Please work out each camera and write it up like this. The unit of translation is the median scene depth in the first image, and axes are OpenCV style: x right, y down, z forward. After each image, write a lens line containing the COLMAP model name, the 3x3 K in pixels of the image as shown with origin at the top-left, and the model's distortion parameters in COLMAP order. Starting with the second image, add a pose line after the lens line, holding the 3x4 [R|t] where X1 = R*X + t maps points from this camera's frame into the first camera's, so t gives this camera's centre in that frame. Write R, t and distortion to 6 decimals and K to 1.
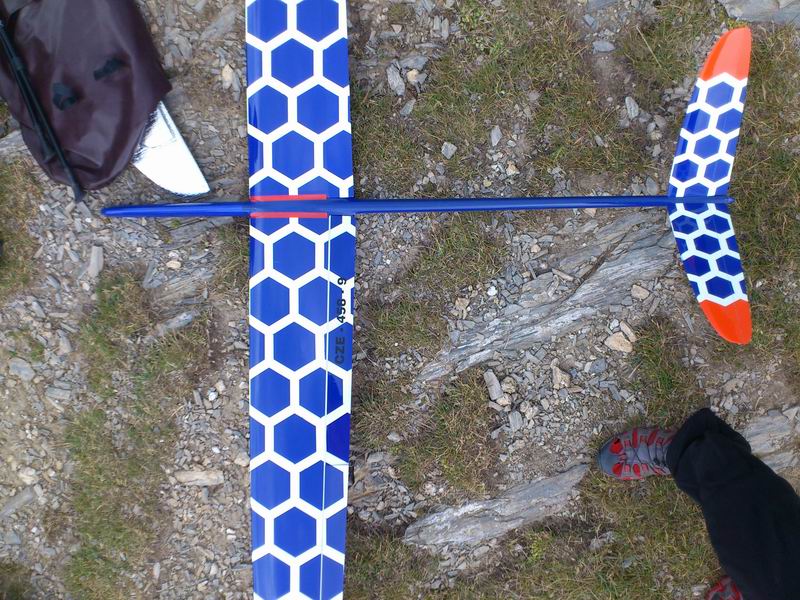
lens RADIAL K [[726.6, 0, 398.6], [0, 726.6, 320.2], [0, 0, 1]] dist [0.012698, 0.001332]
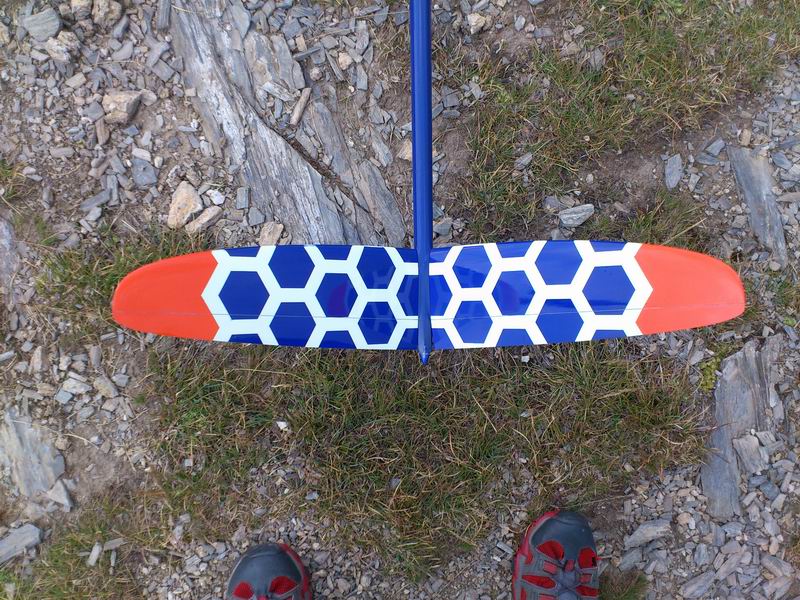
lens RADIAL K [[726.6, 0, 398.6], [0, 726.6, 320.2], [0, 0, 1]] dist [0.012698, 0.001332]
pose [[-0.004536, 0.999169, 0.040501, 0.374839], [-0.994365, -0.000216, -0.106015, -0.079382], [-0.105918, -0.040754, 0.993539, 0.401751]]
